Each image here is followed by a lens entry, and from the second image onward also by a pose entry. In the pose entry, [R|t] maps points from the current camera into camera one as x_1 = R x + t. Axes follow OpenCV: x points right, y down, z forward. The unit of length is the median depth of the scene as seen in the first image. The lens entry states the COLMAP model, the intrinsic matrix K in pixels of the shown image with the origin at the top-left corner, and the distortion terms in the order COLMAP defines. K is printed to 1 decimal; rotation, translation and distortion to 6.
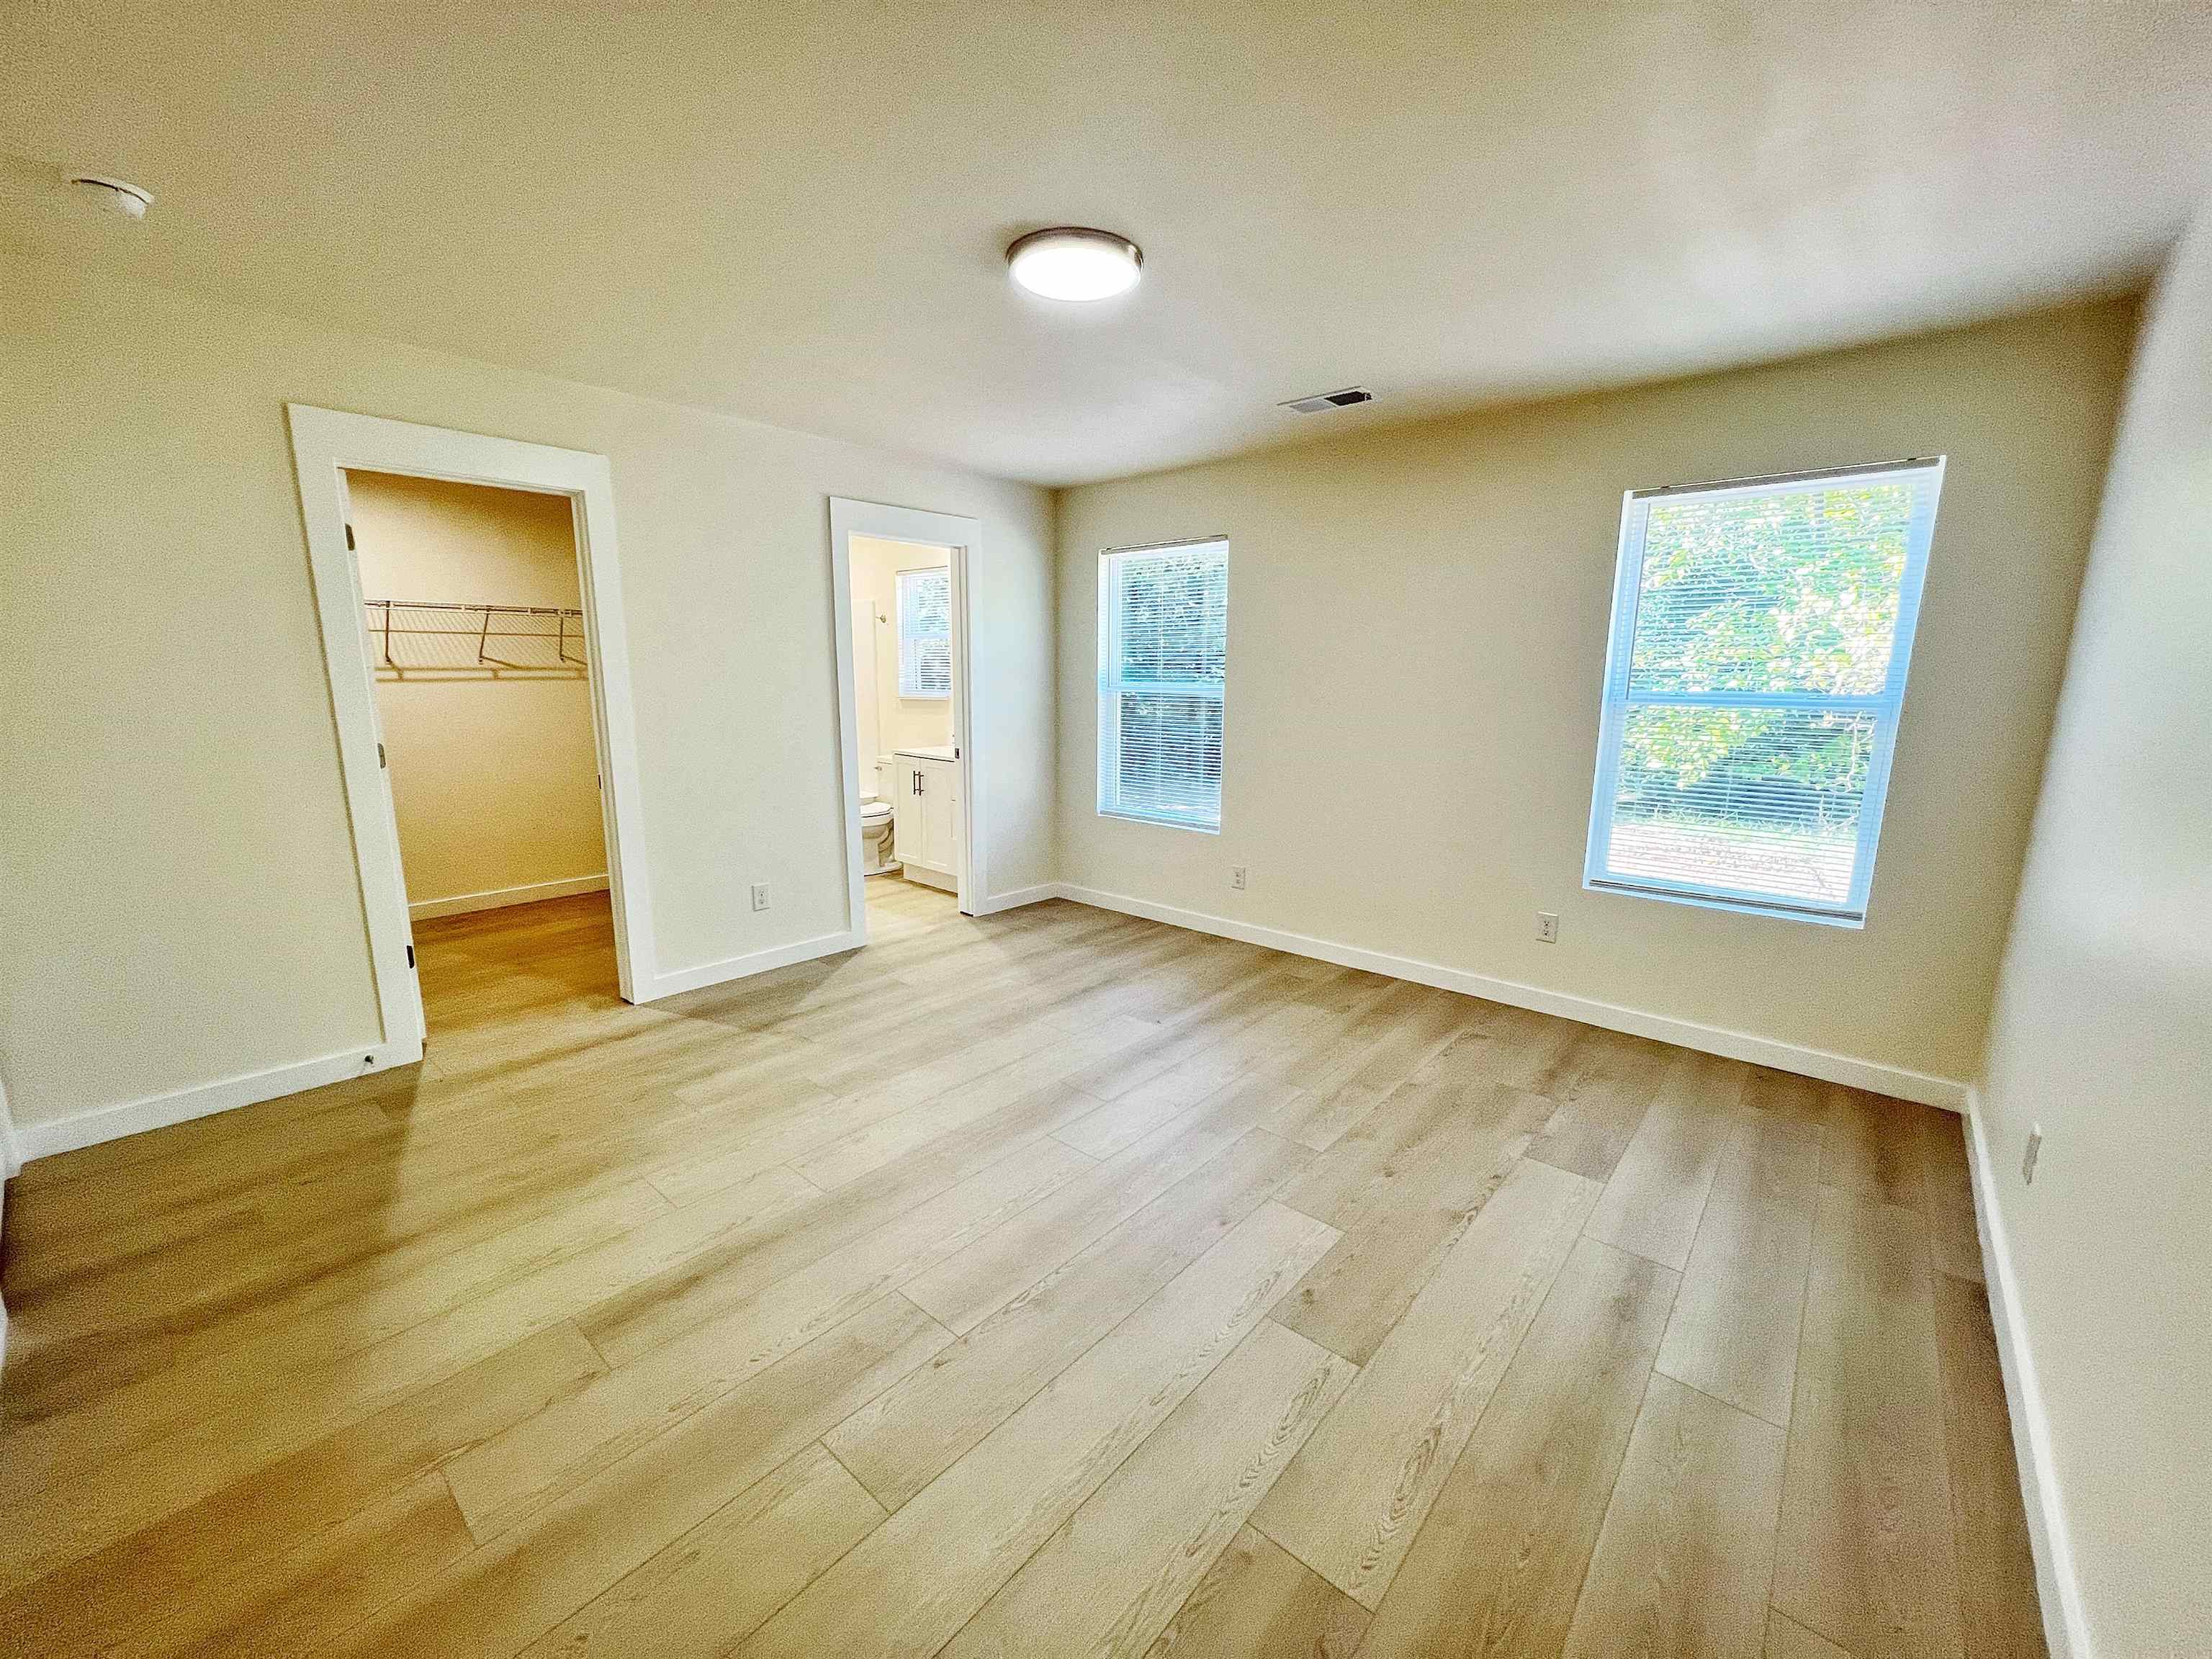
lens RADIAL K [[893.3, 0, 1106.6], [0, 893.3, 830.6], [0, 0, 1]] dist [0.009491, 0.000552]
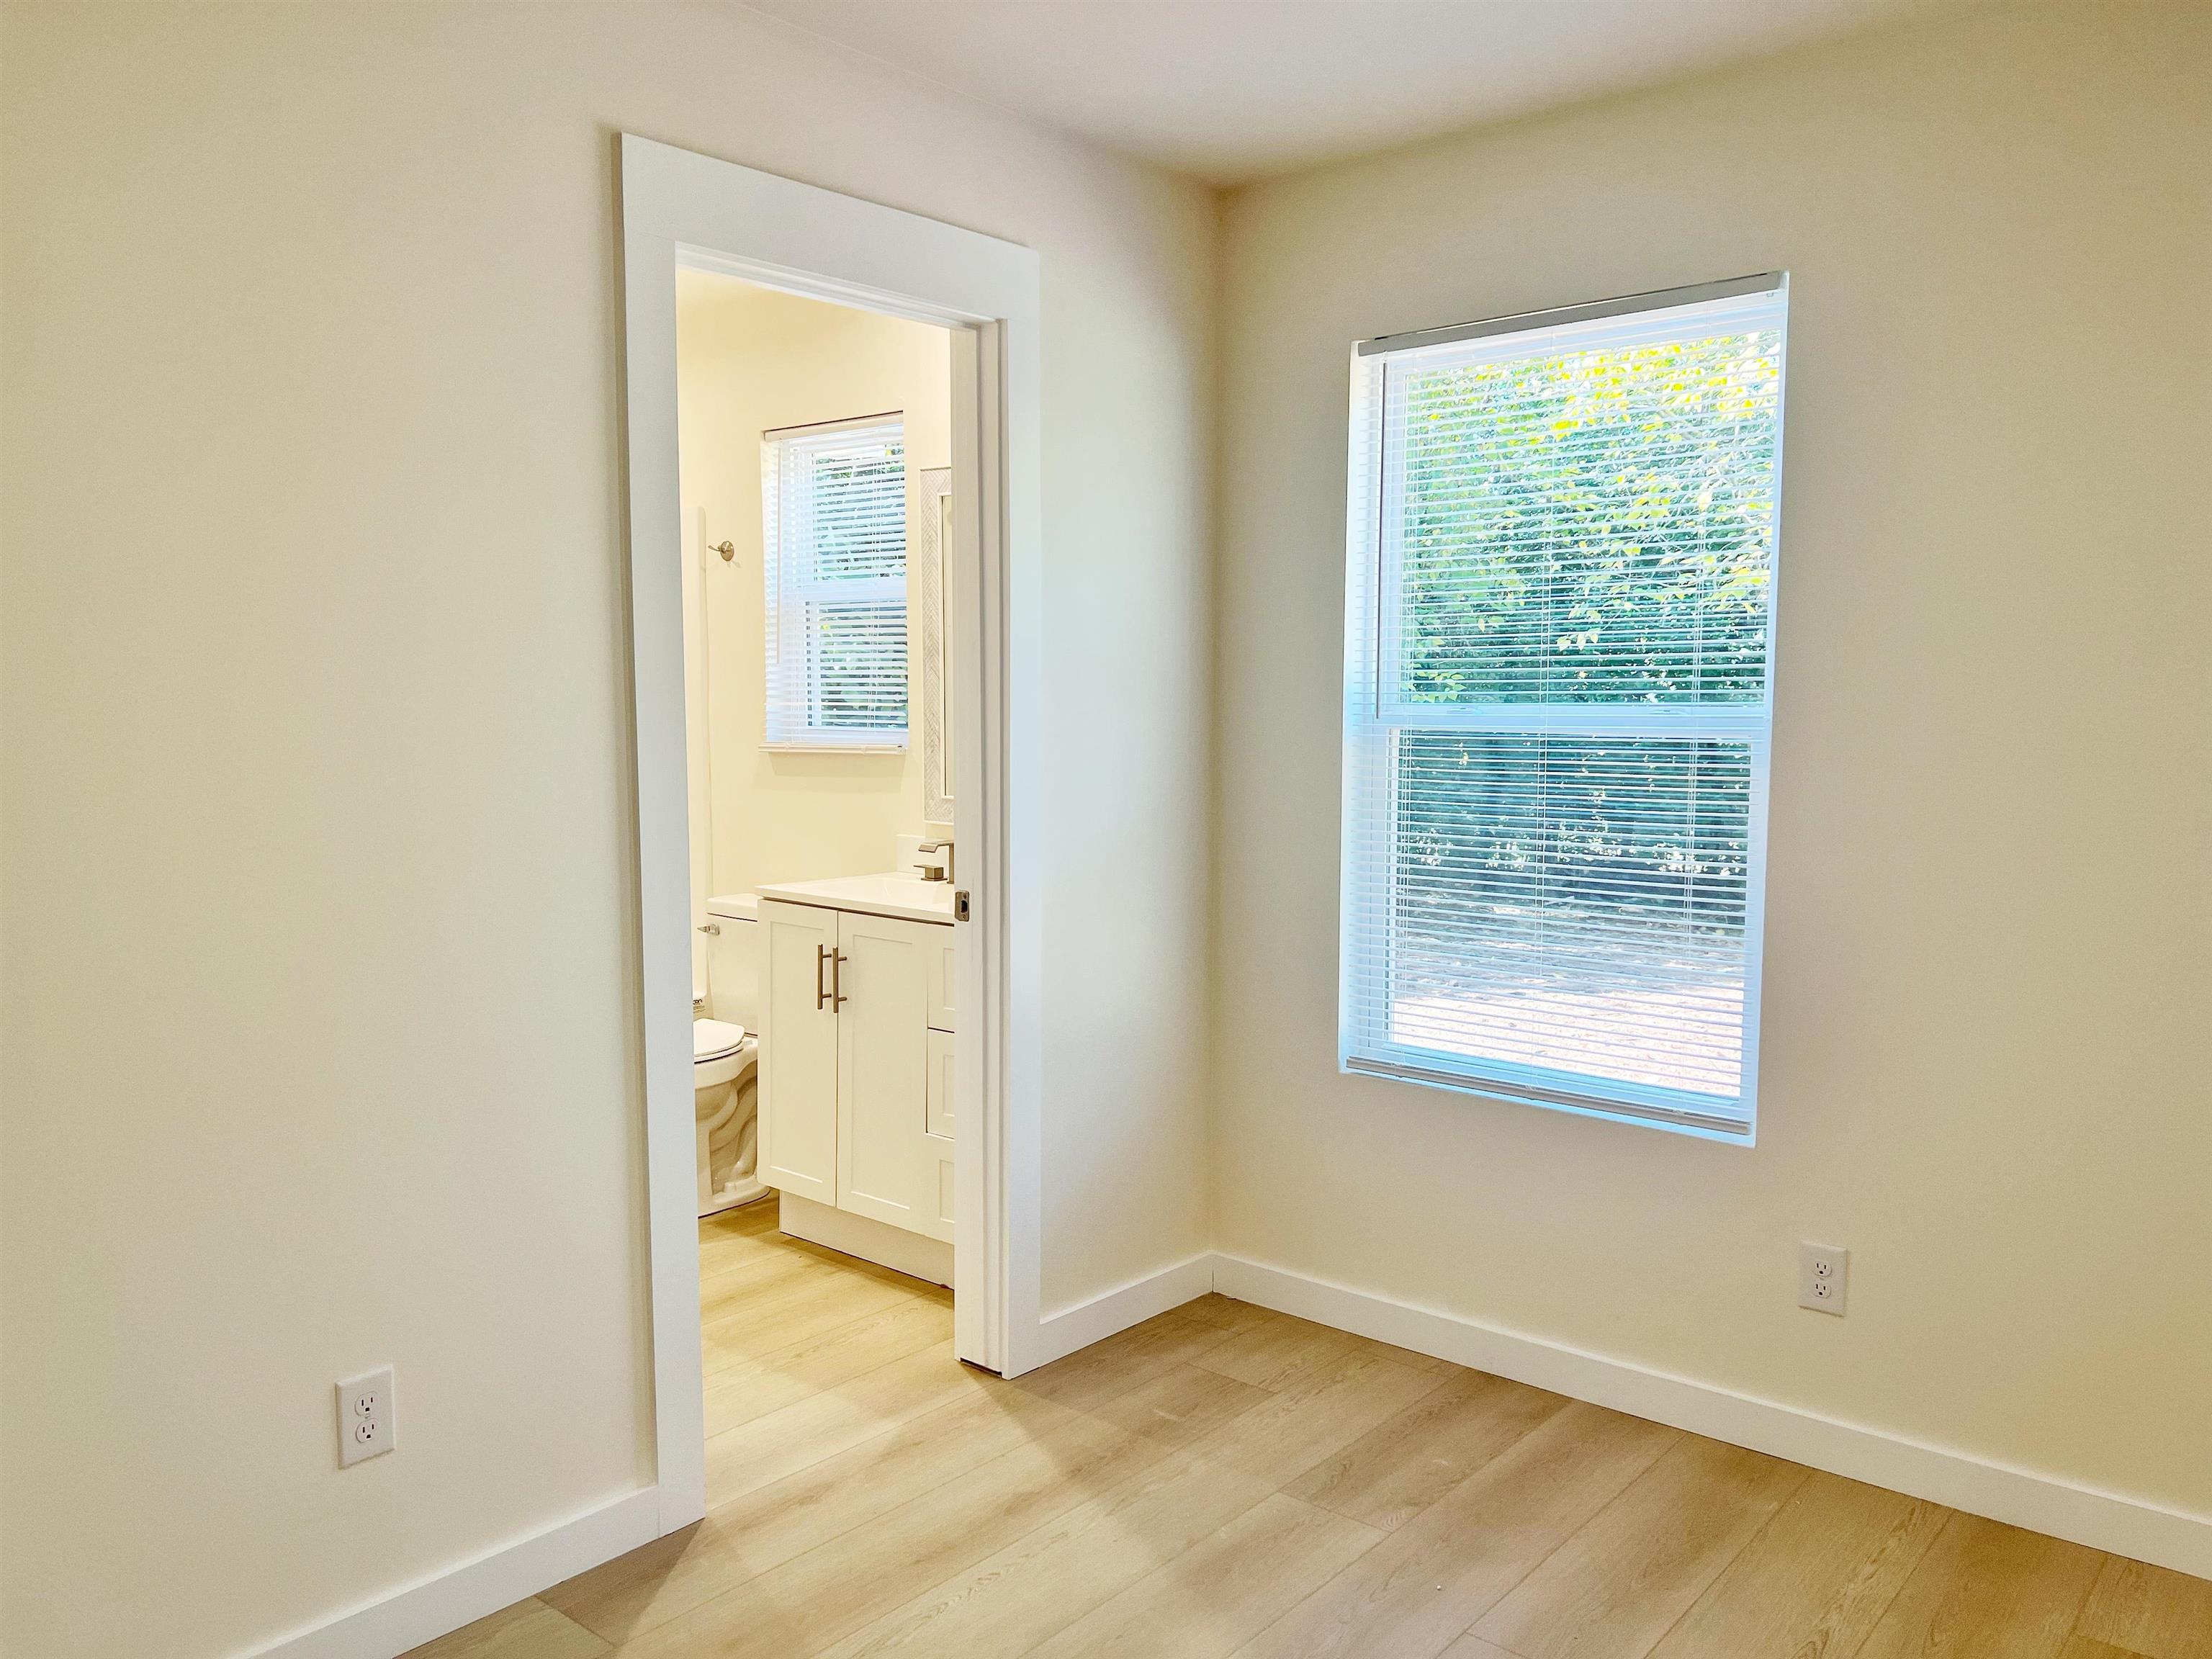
lens RADIAL K [[1681.5, 0, 1119.8], [0, 1681.5, 841.4], [0, 0, 1]] dist [0.075904, -0.074757]
pose [[0.999746, -0.006808, 0.021470, -0.144087], [0.008662, 0.996130, -0.087466, -0.064381], [-0.020791, 0.087630, 0.995936, 0.406580]]
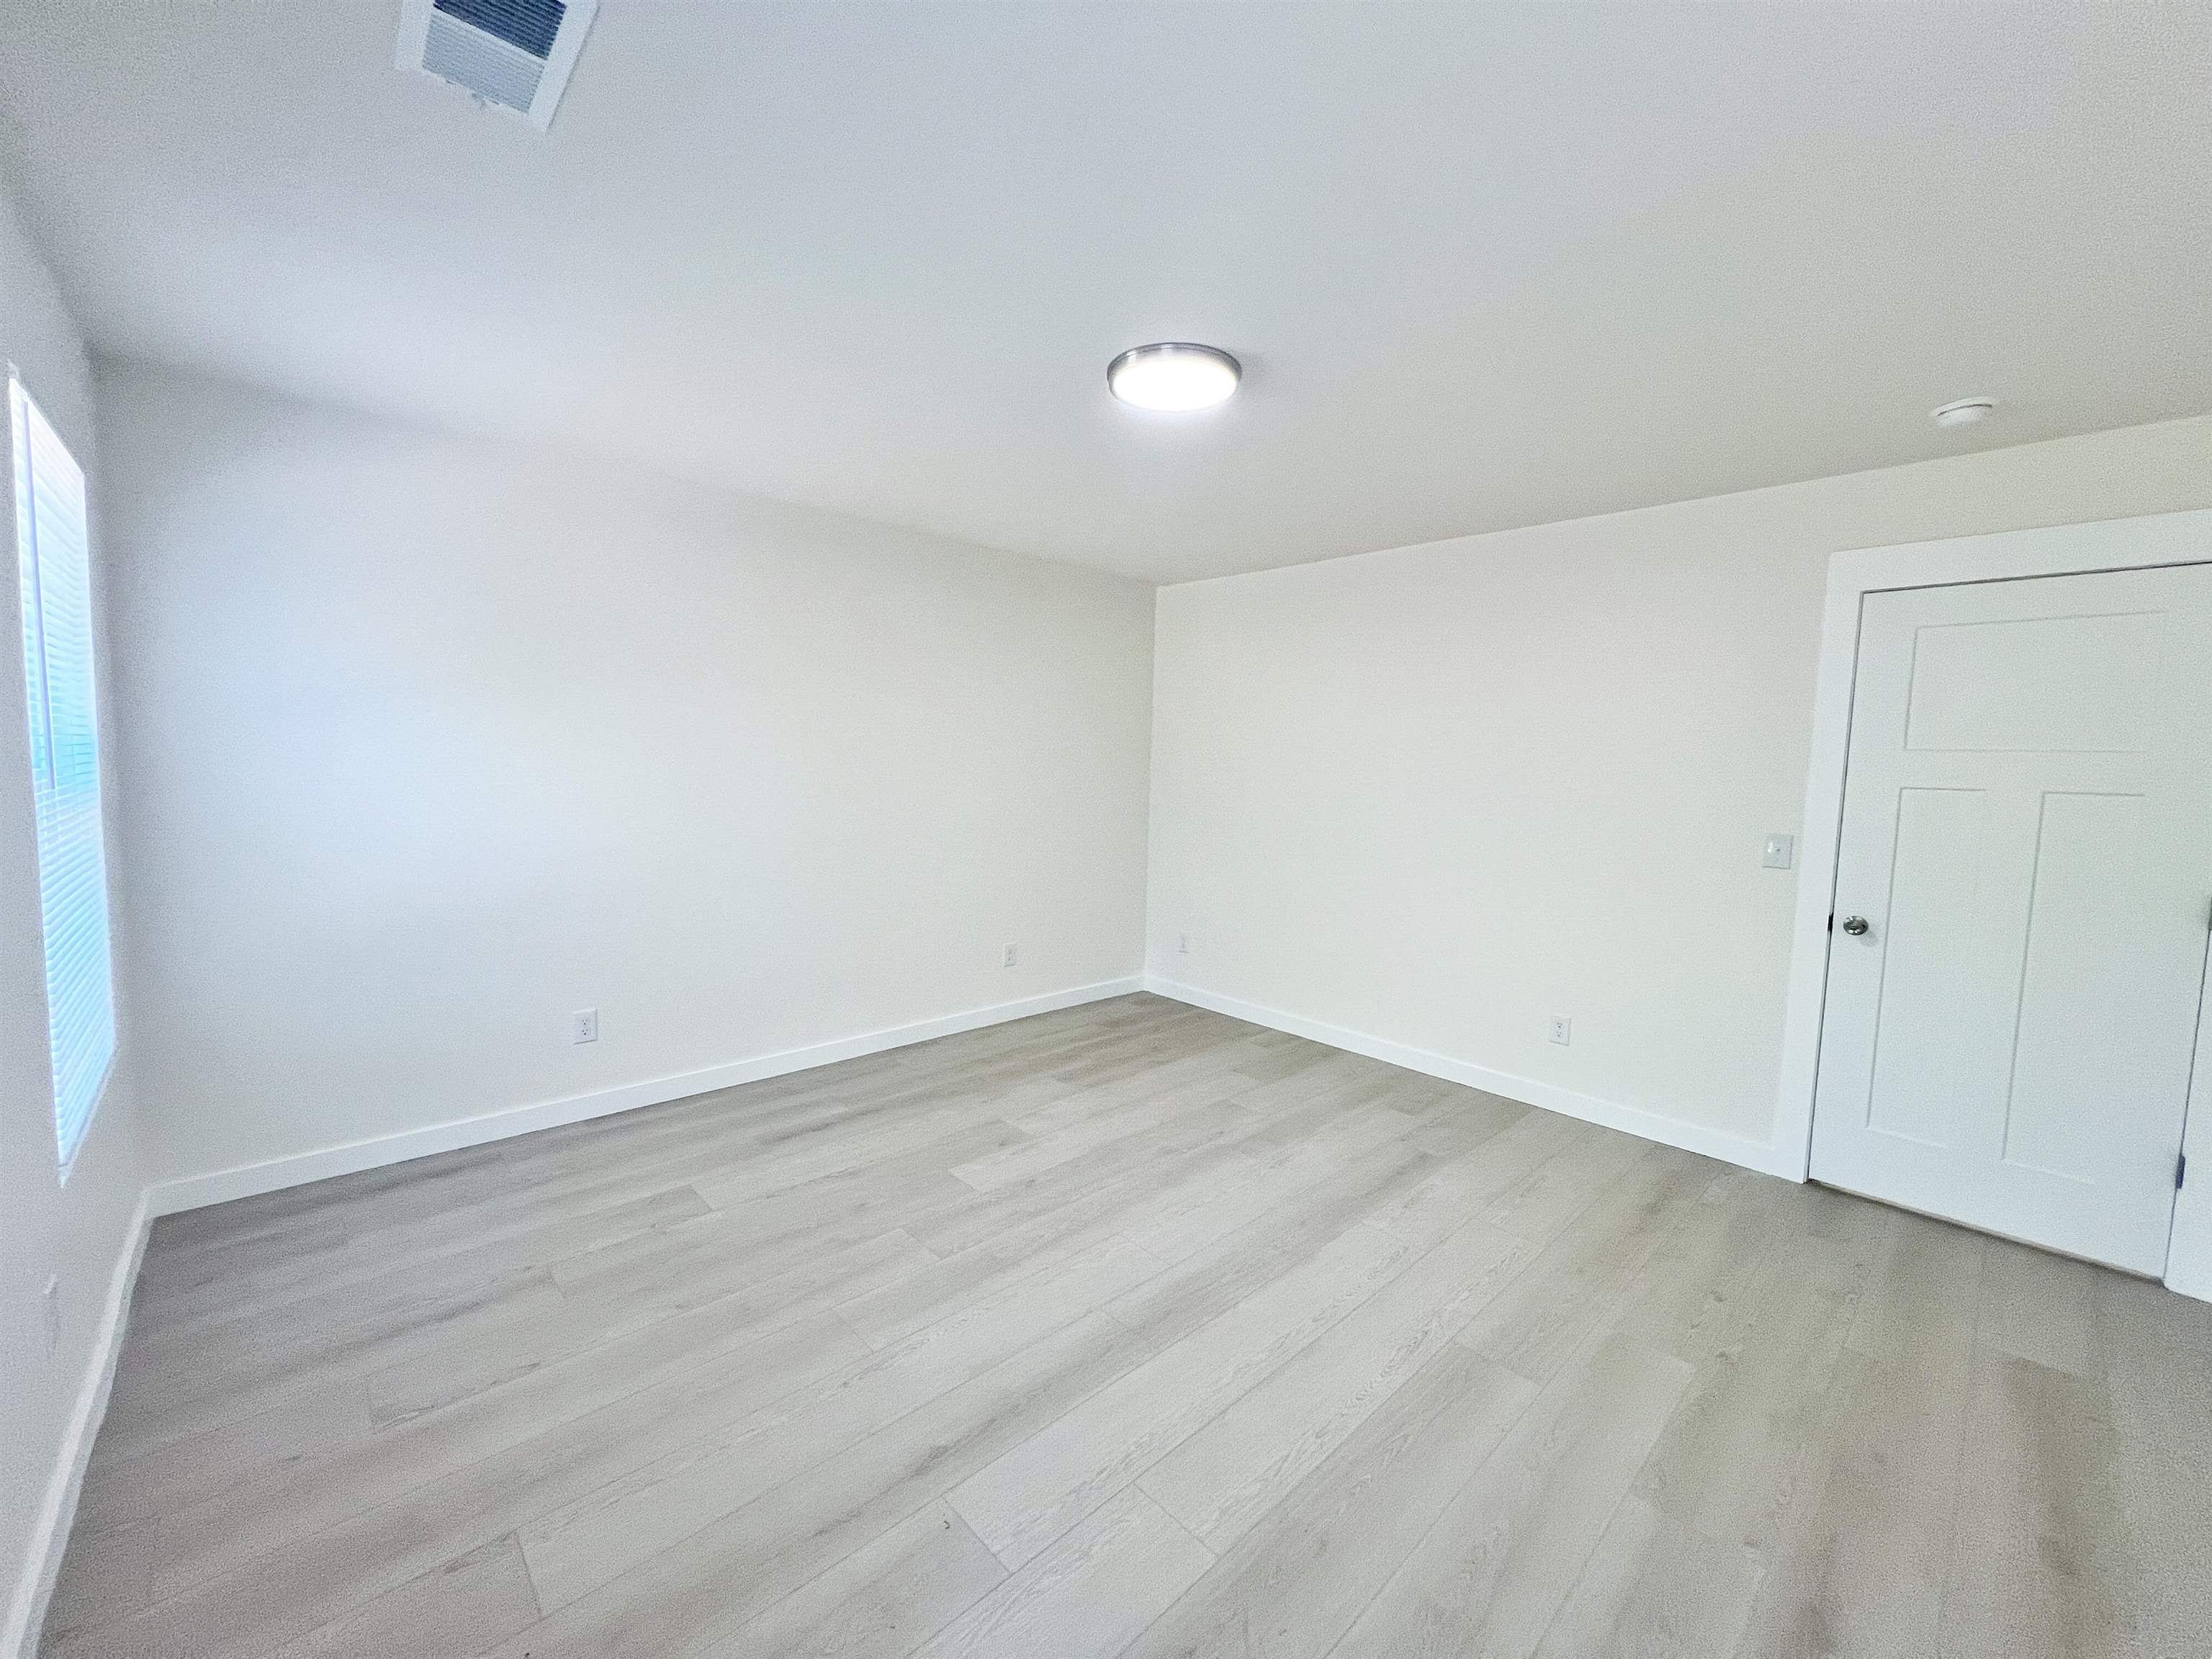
lens RADIAL K [[893.3, 0, 1109.0], [0, 893.3, 825.0], [0, 0, 1]] dist [0.009491, 0.000552]
pose [[-0.994516, -0.045929, 0.093961, -0.043571], [-0.020596, 0.966829, 0.254594, -0.219475], [-0.102538, 0.251263, -0.962472, 1.176478]]
